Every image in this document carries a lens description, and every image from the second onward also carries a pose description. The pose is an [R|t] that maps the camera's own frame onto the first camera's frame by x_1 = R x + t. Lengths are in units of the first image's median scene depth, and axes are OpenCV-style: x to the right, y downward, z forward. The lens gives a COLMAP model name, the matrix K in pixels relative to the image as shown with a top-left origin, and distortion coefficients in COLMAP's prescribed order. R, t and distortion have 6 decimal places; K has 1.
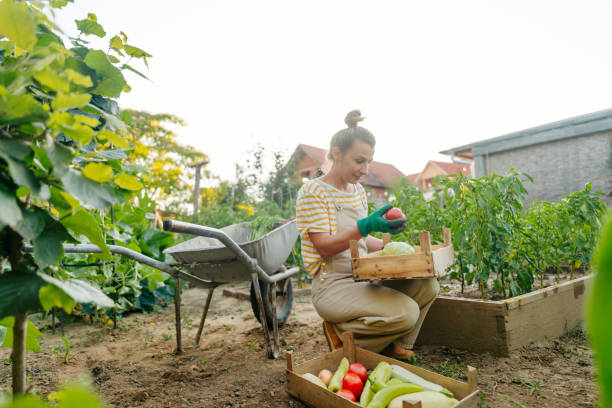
lens RADIAL K [[366.1, 0, 303.8], [0, 366.1, 203.5], [0, 0, 1]] dist [-0.002835, 0.001088]
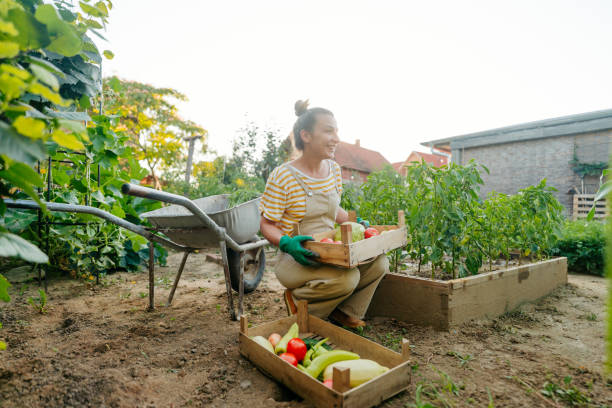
lens RADIAL K [[334.1, 0, 304.2], [0, 334.1, 204.1], [0, 0, 1]] dist [-0.003427, 0.000595]
pose [[0.997426, 0.066911, 0.025775, 0.052287], [-0.068410, 0.995698, 0.062494, 0.004542], [-0.021483, -0.064097, 0.997712, 0.025015]]
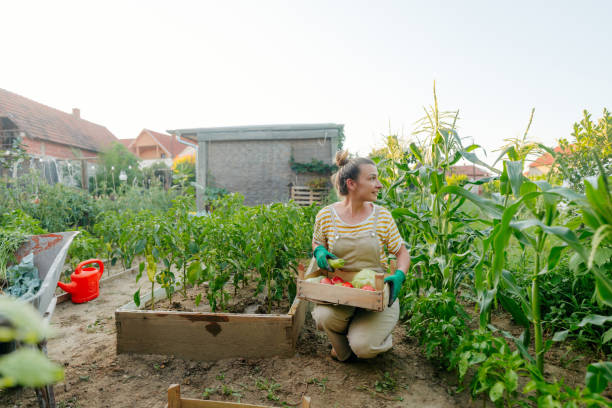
lens RADIAL K [[334.1, 0, 304.2], [0, 334.1, 202.8], [0, 0, 1]] dist [-0.003427, 0.000595]
pose [[0.695953, 0.021895, 0.717753, -0.180343], [-0.093207, 0.993834, 0.060059, -0.131768], [-0.712013, -0.108698, 0.693702, 0.142356]]
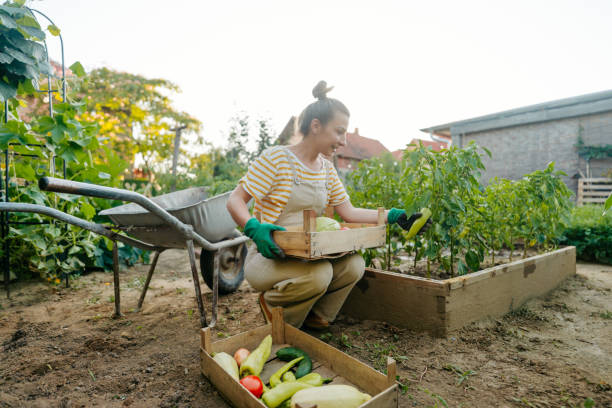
lens RADIAL K [[334.1, 0, 303.5], [0, 334.1, 203.8], [0, 0, 1]] dist [-0.003427, 0.000595]
pose [[0.998777, 0.044384, 0.021781, 0.101639], [-0.046187, 0.994800, 0.090768, 0.004066], [-0.017639, -0.091663, 0.995634, 0.111784]]
